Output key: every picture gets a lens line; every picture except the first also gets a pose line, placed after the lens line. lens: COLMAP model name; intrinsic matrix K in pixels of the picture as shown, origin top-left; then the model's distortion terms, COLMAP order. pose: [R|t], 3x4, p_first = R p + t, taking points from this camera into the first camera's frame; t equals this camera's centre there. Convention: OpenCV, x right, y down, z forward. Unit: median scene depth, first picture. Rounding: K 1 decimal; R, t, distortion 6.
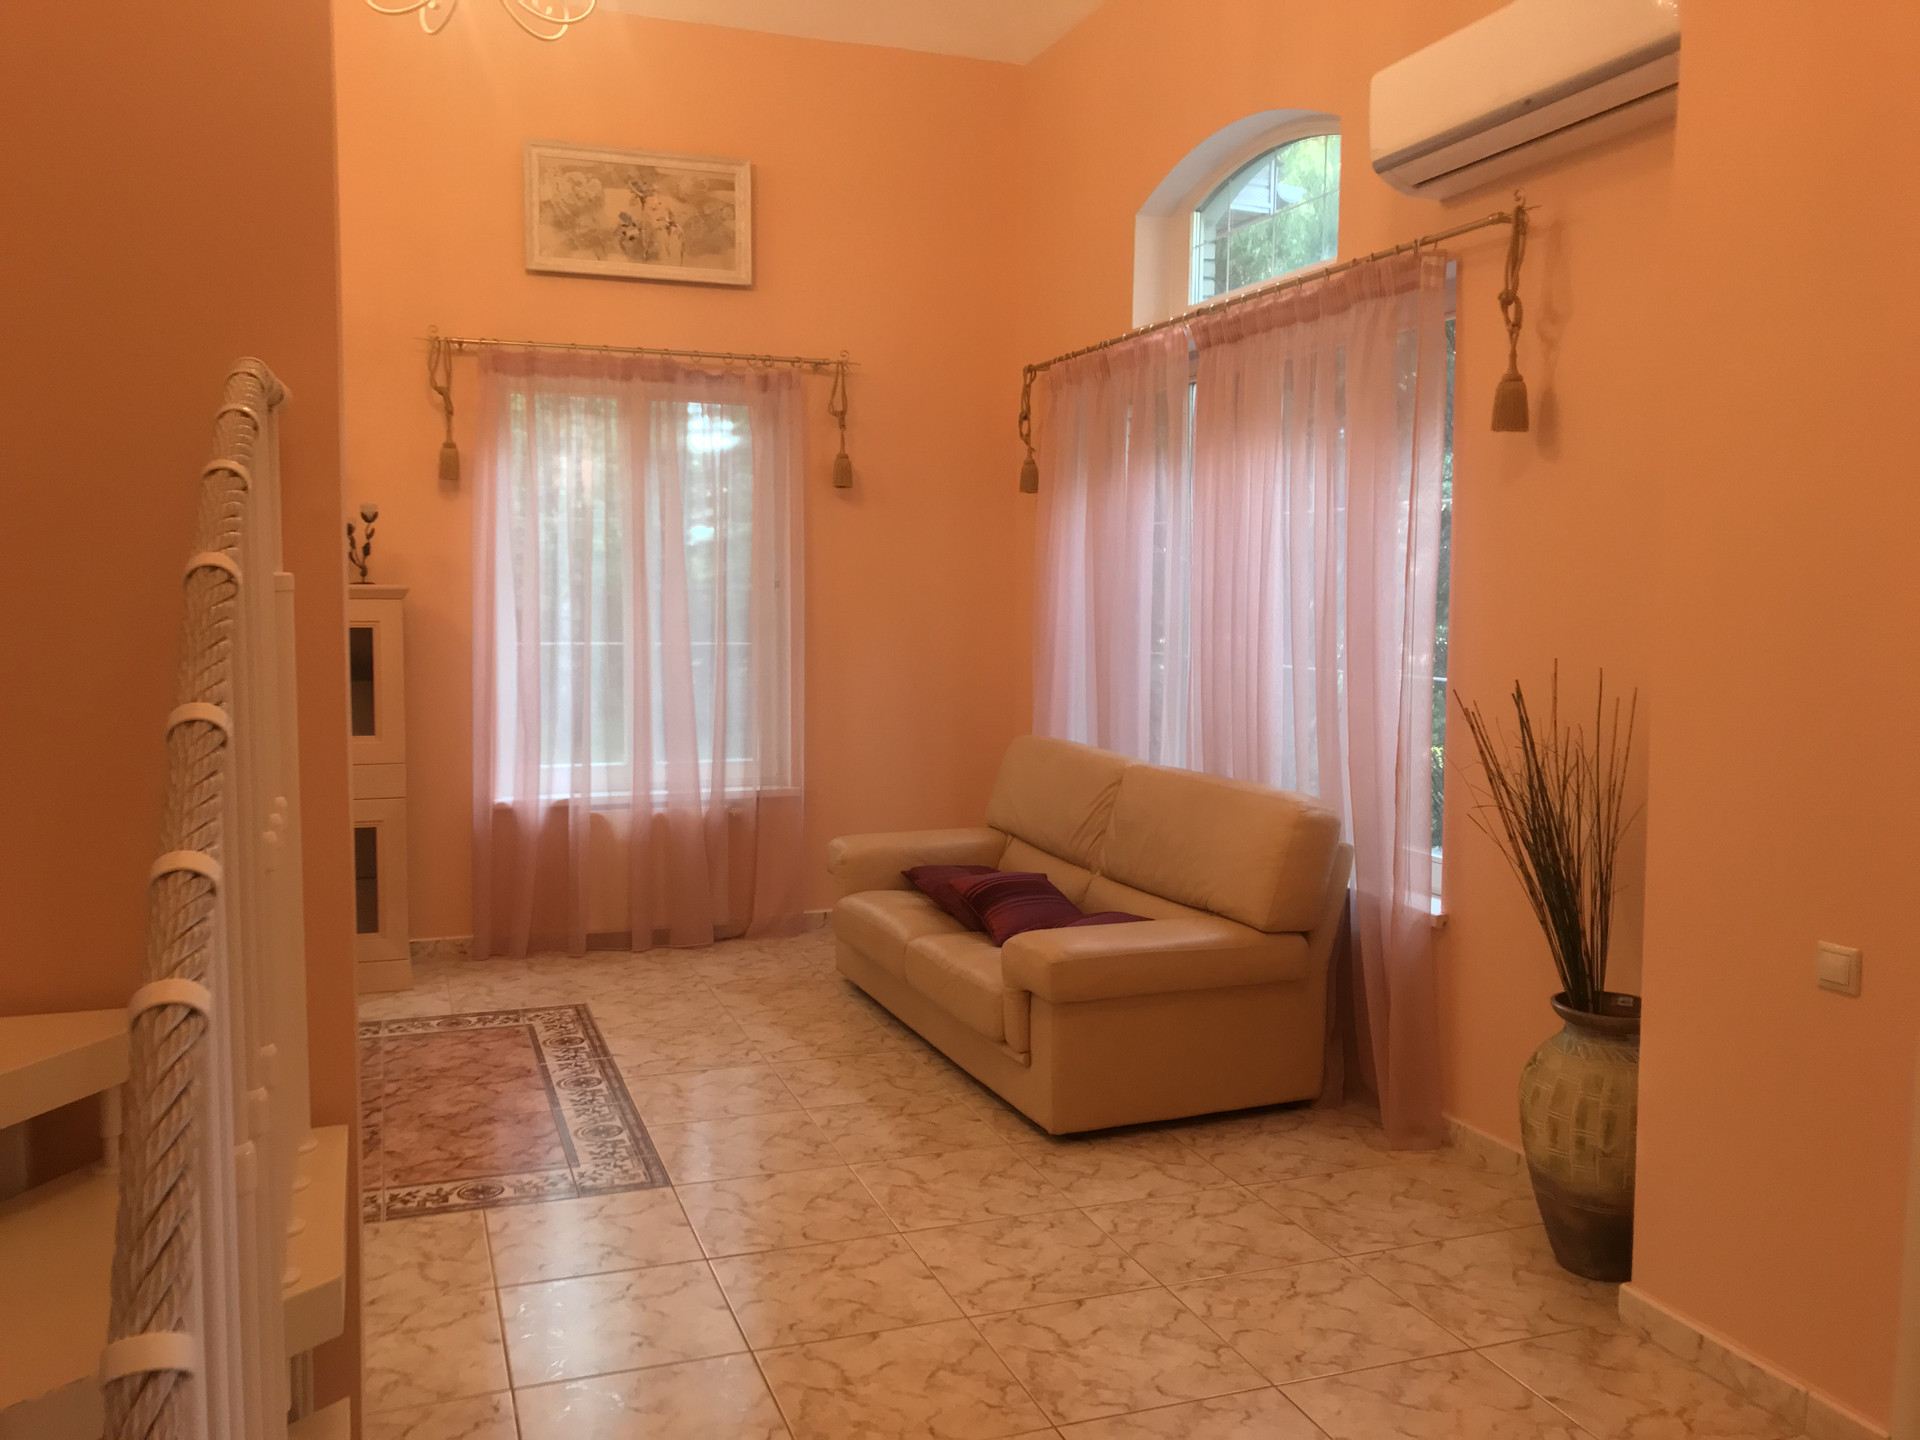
lens RADIAL K [[1597.9, 0, 960.0], [0, 1597.9, 720.0], [0, 0, 1]] dist [-0.038950, 0.134872]
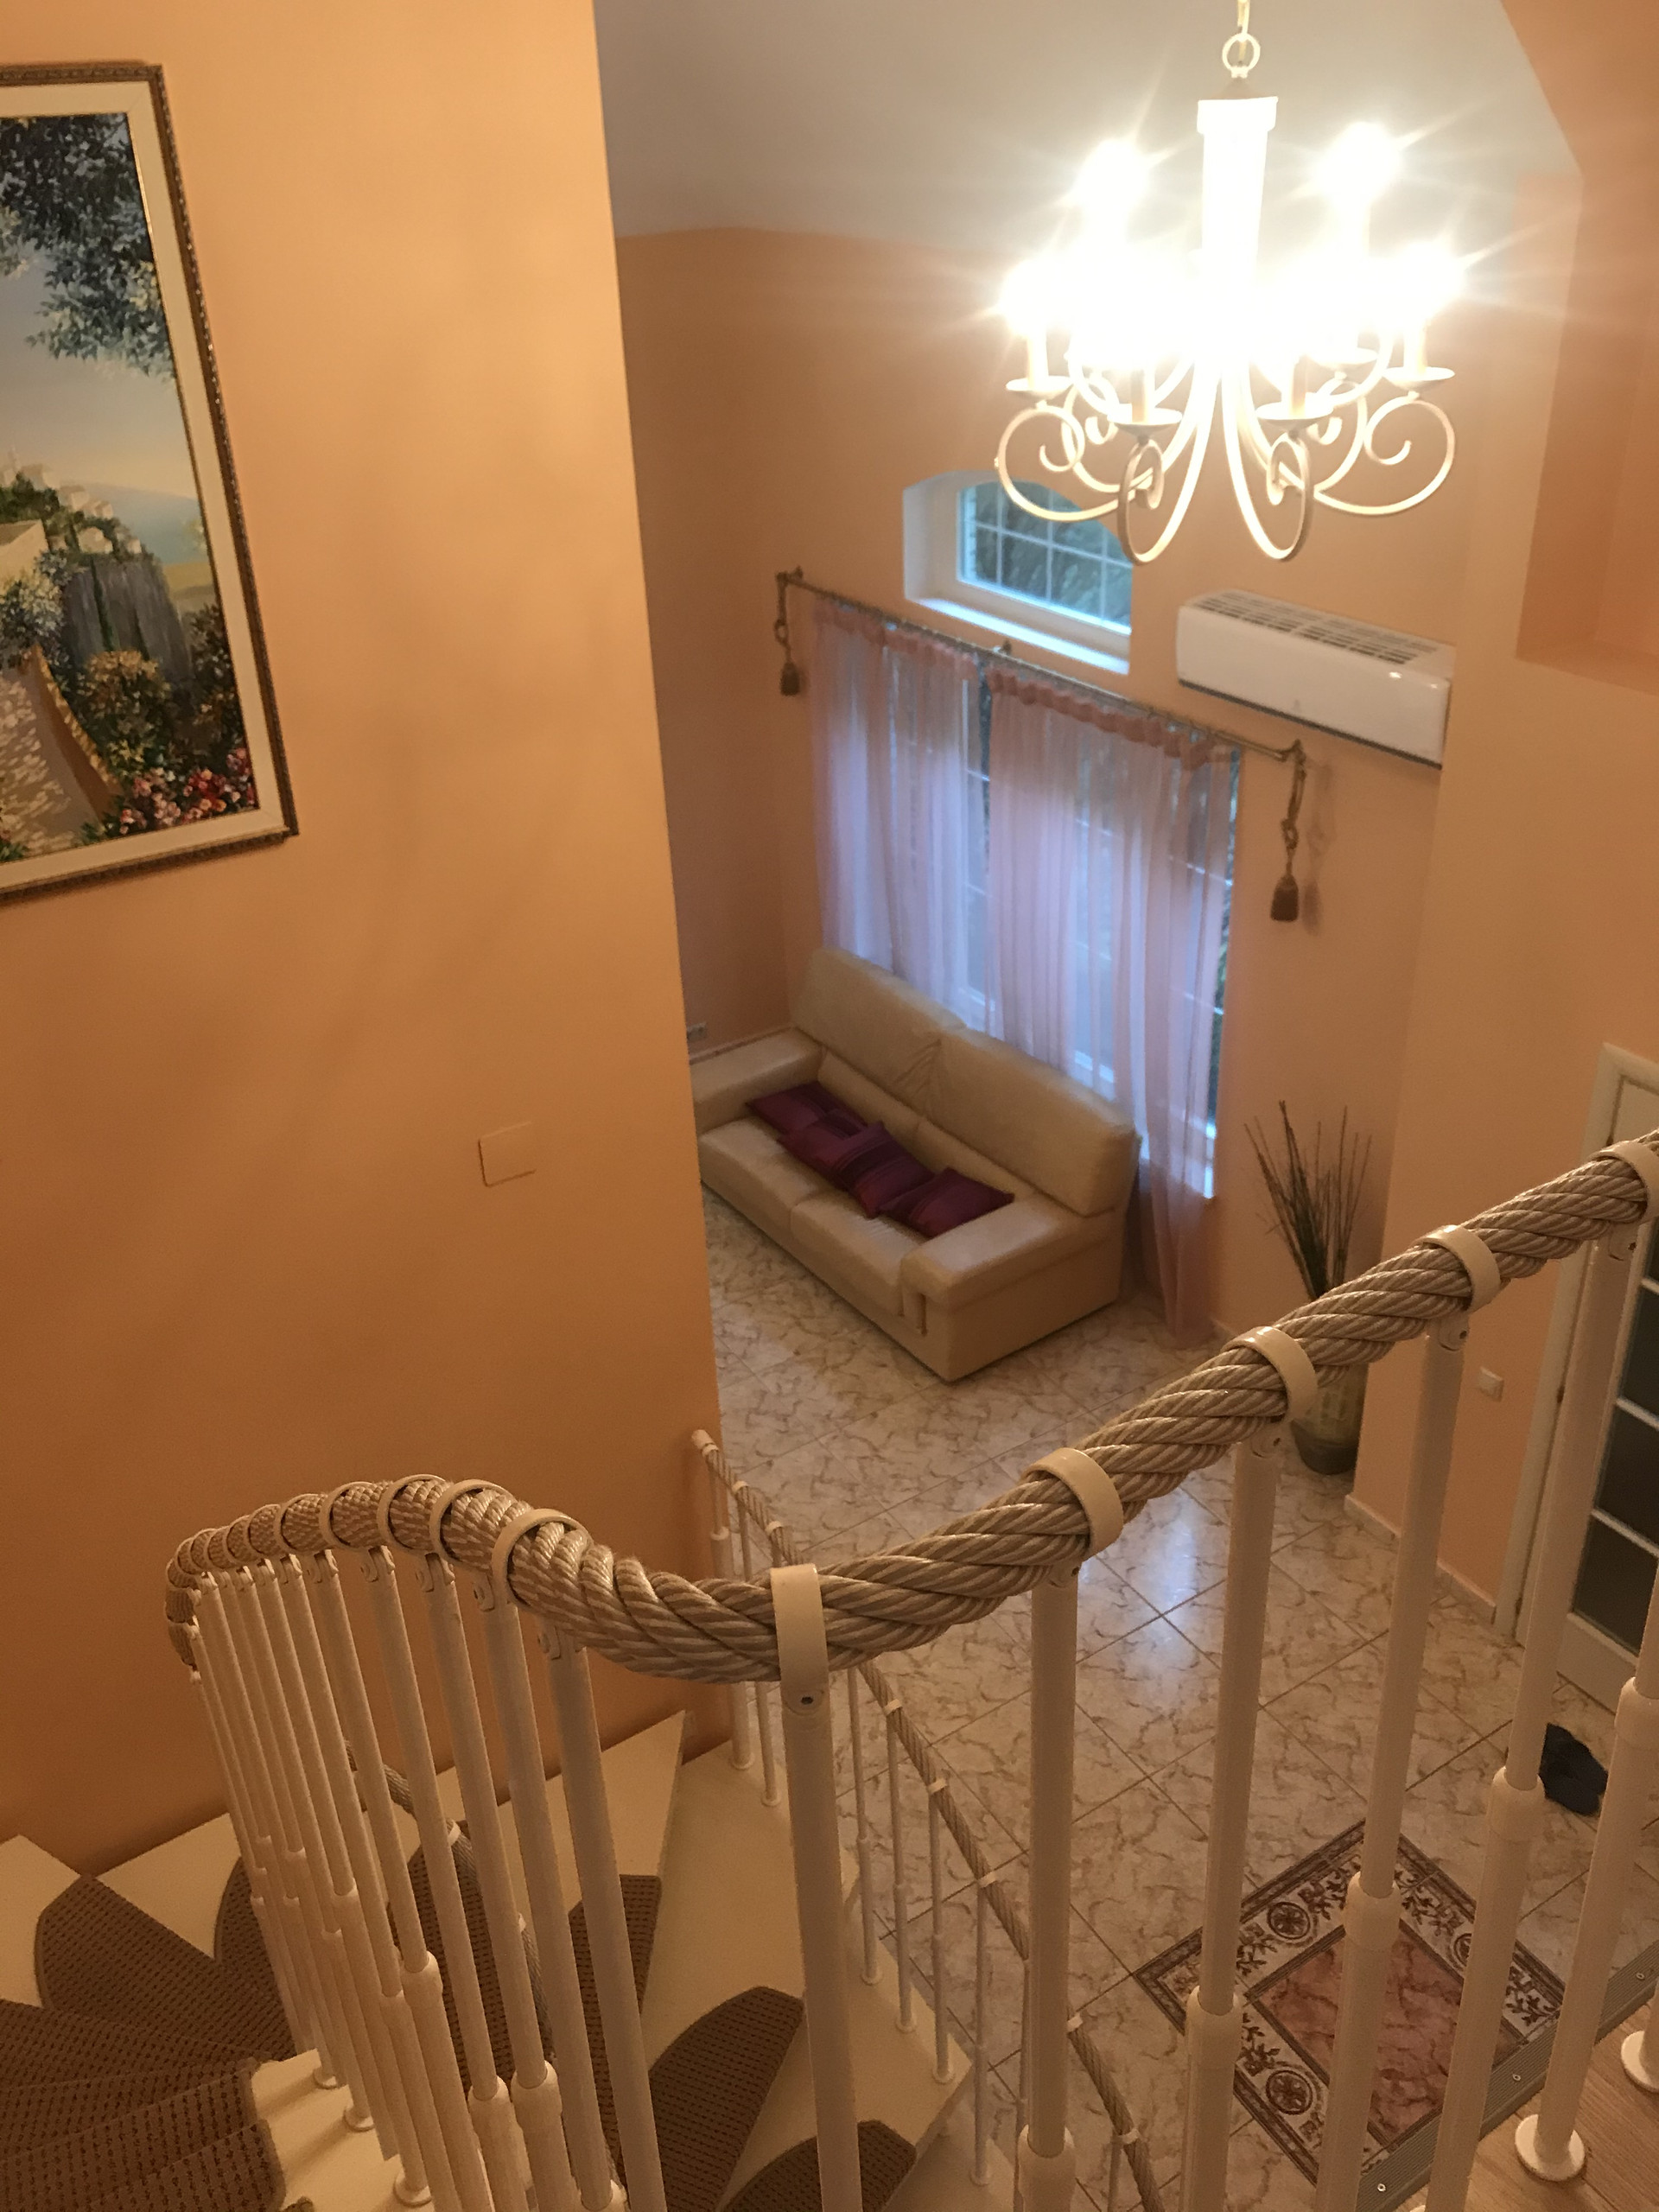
lens RADIAL K [[1833.9, 0, 829.5], [0, 1833.9, 1106.0], [0, 0, 1]] dist [0.057256, -0.067873]
pose [[0.974790, -0.151053, 0.164217, -0.298352], [0.067963, 0.902028, 0.426293, -0.716853], [-0.212521, -0.404386, 0.889554, -0.345163]]
